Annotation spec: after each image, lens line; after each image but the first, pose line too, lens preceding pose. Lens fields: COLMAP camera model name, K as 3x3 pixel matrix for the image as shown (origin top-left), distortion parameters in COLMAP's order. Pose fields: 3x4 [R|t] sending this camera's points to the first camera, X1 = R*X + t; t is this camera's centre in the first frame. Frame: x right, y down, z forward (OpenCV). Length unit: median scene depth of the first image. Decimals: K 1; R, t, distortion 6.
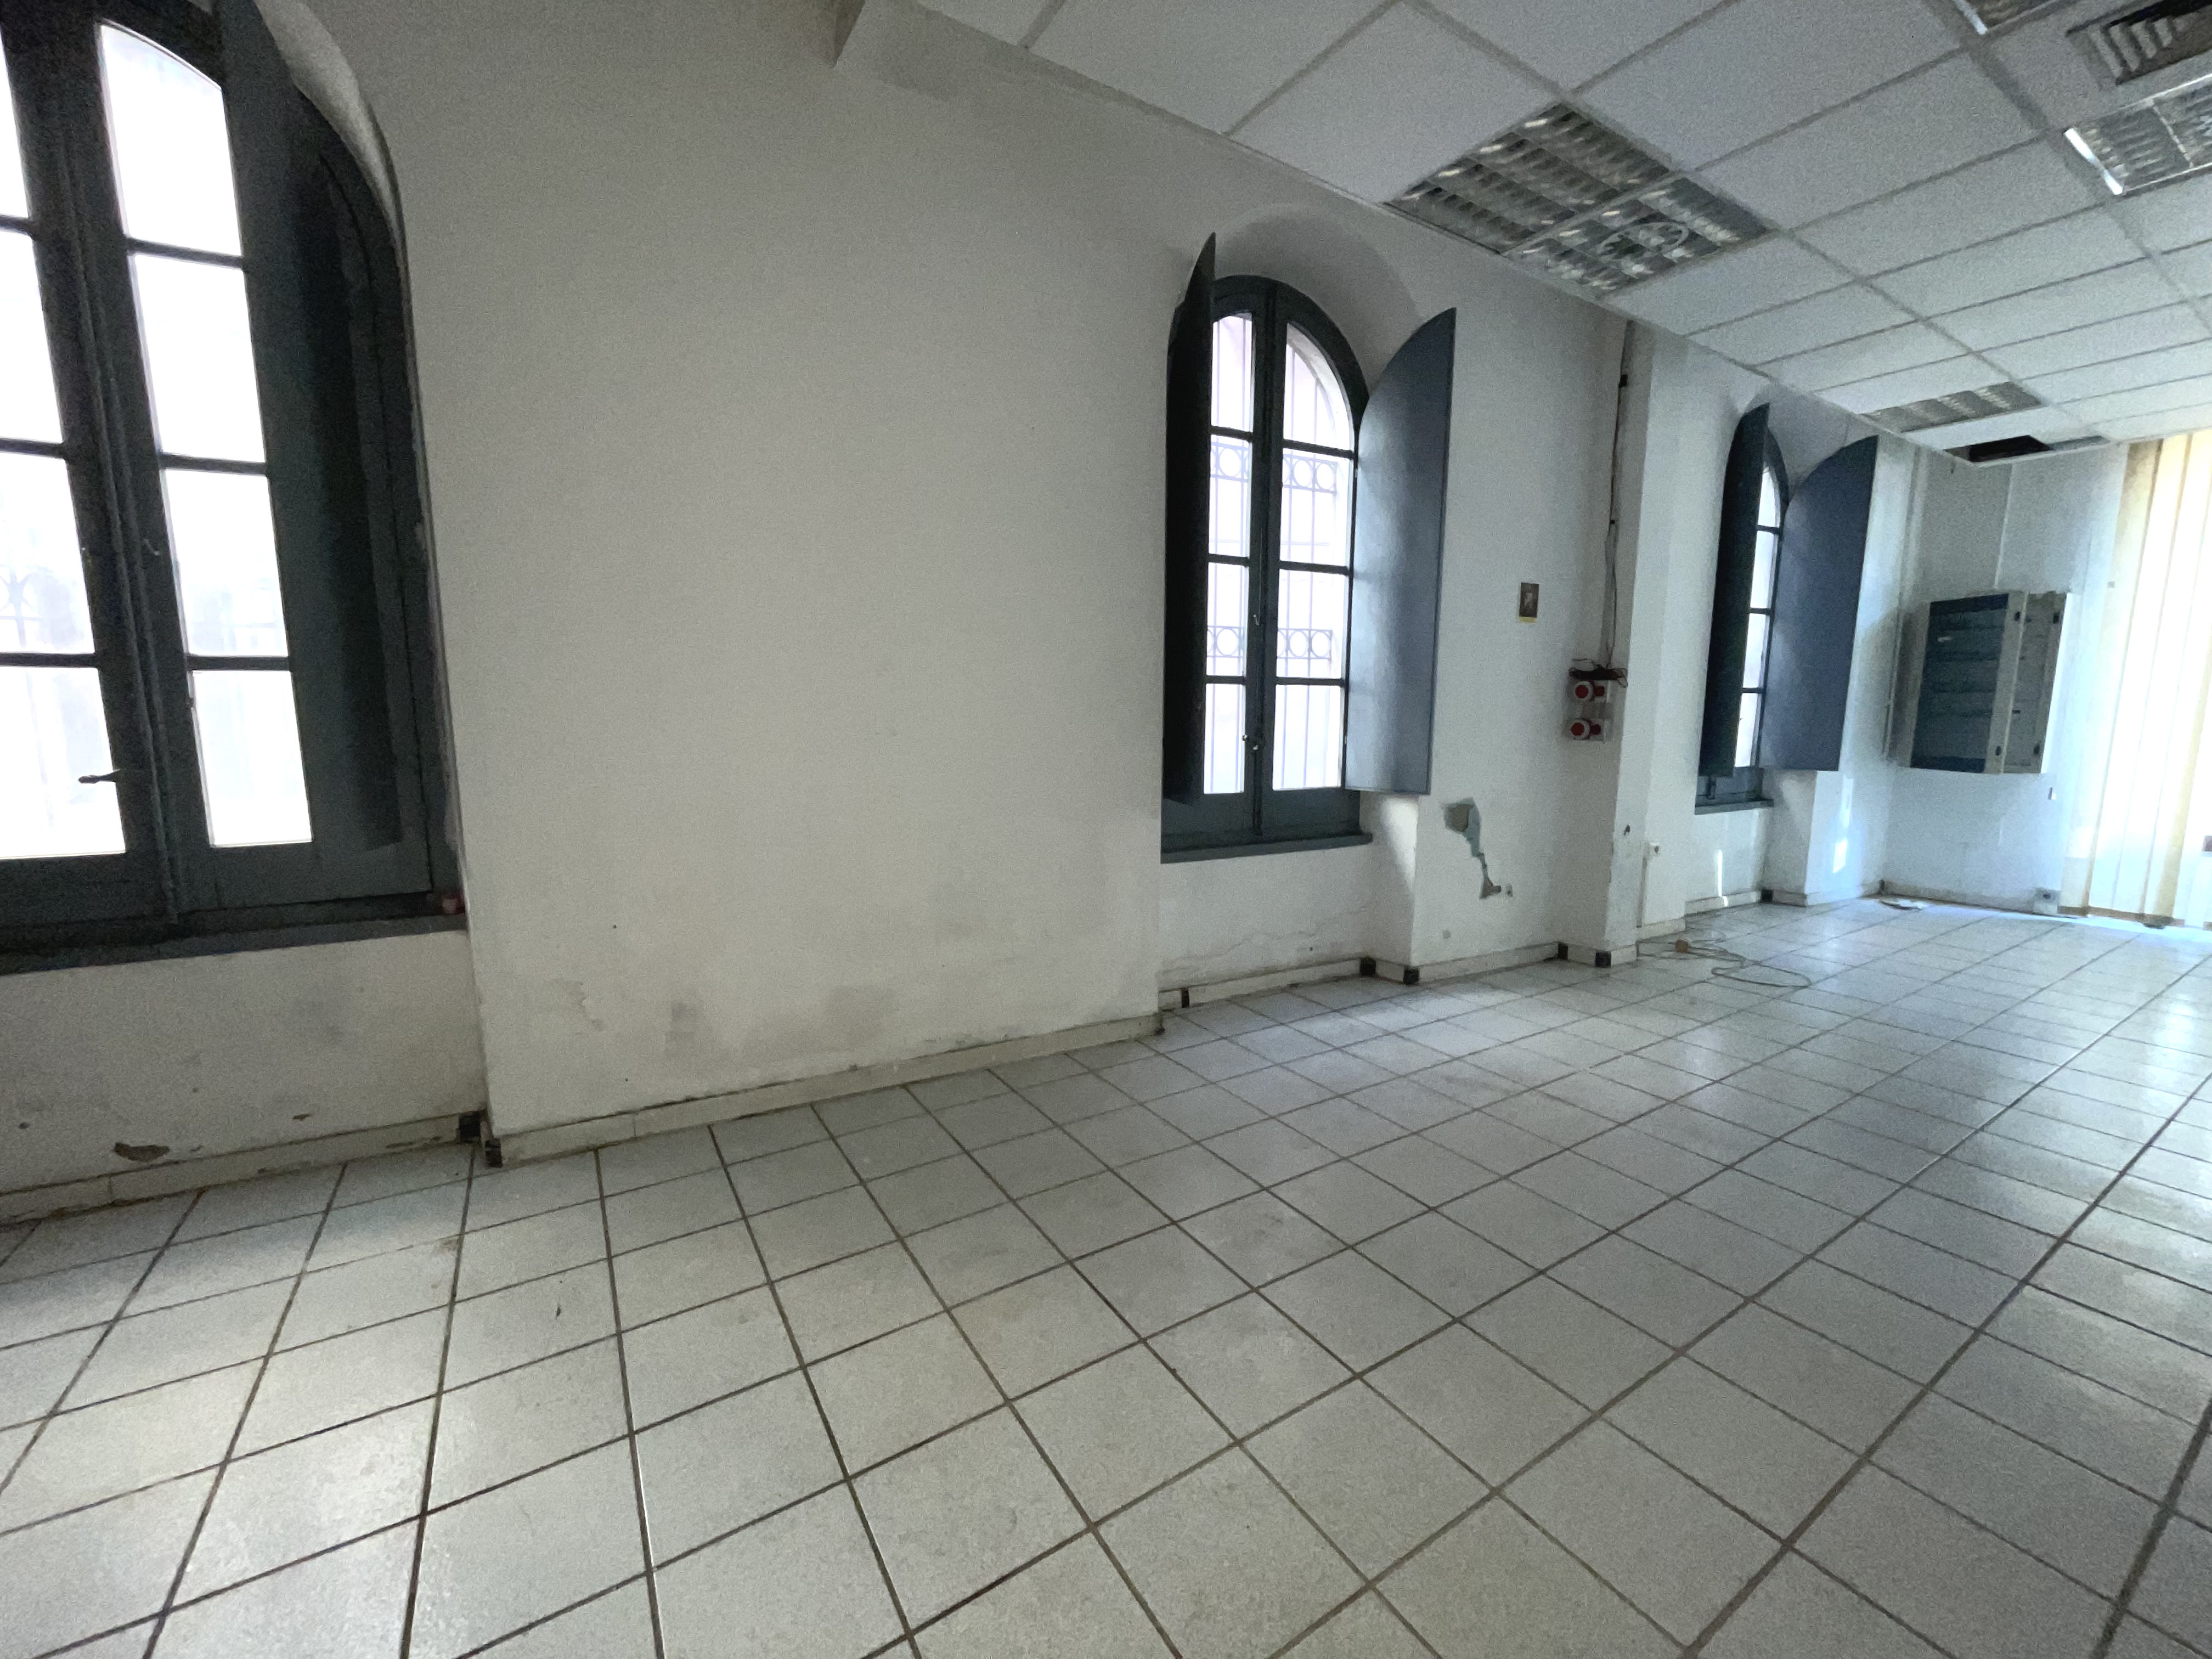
lens RADIAL K [[894.5, 0, 1117.4], [0, 894.5, 829.6], [0, 0, 1]] dist [-0.001242, -0.000512]
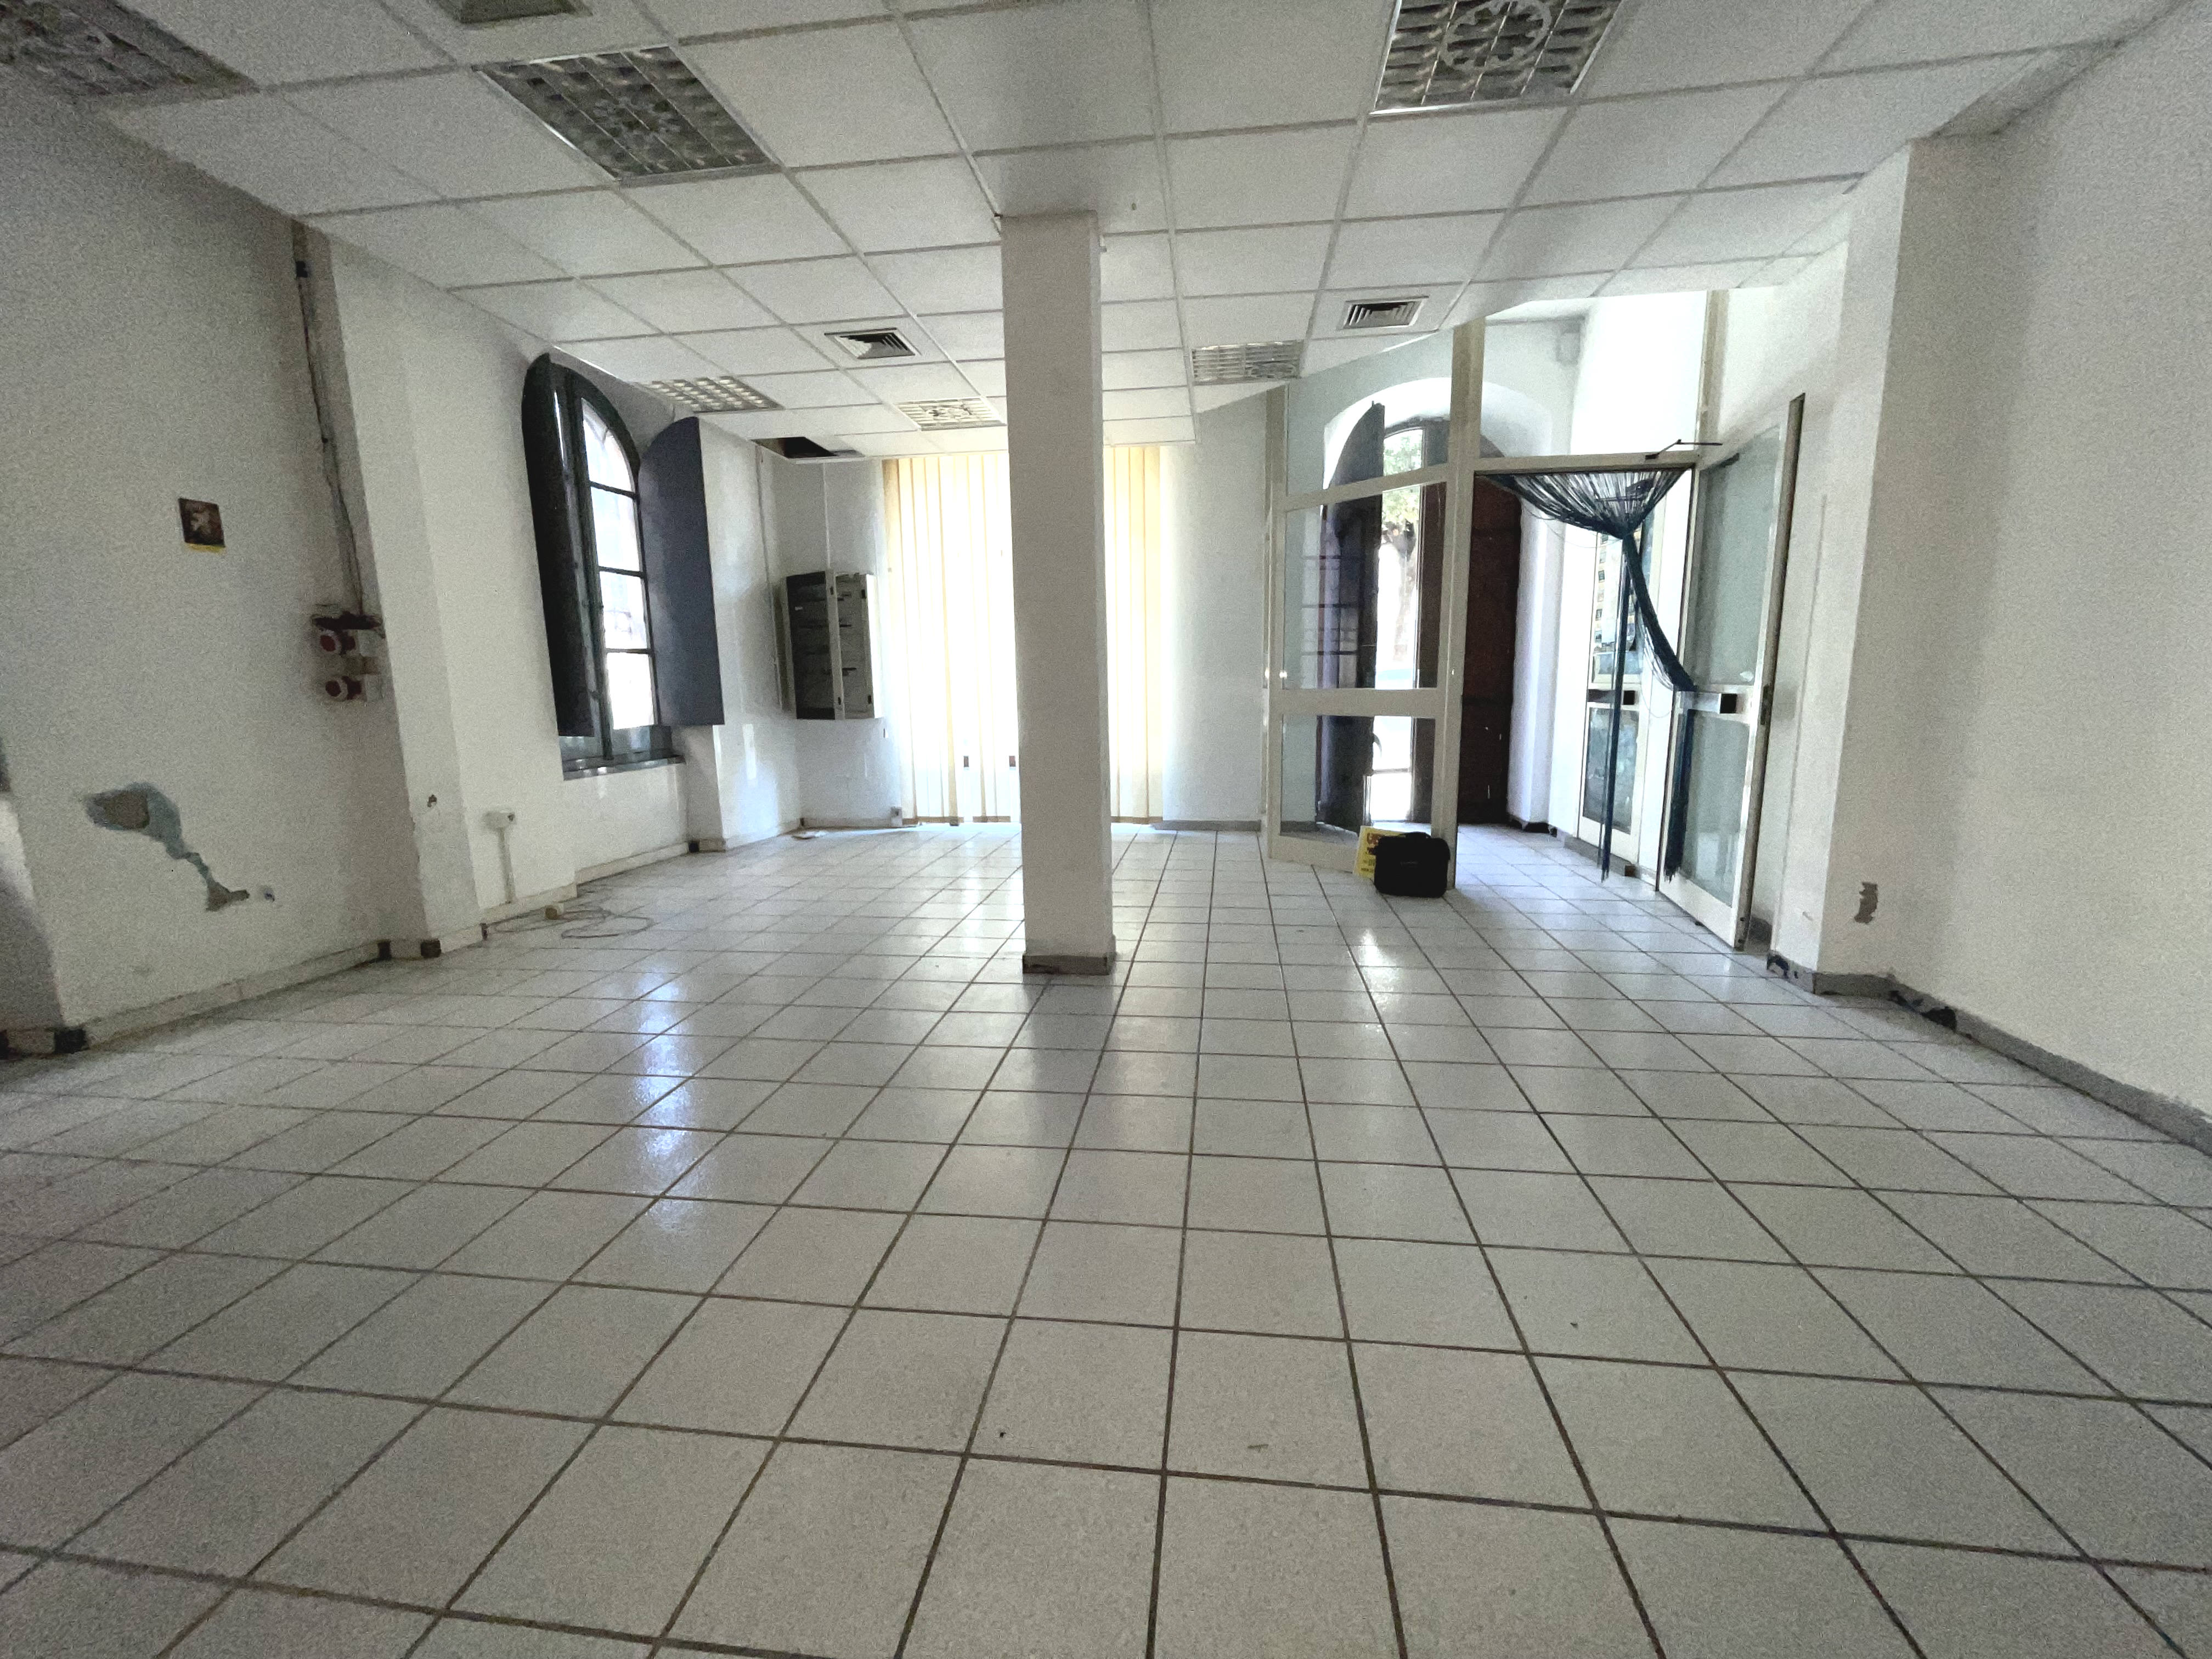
lens RADIAL K [[894.5, 0, 1118.0], [0, 894.5, 828.8], [0, 0, 1]] dist [-0.001242, -0.000512]
pose [[0.640634, -0.140635, 0.754858, 0.322621], [0.124309, 0.989111, 0.078779, 0.041691], [-0.757718, 0.043367, 0.651140, -0.092503]]
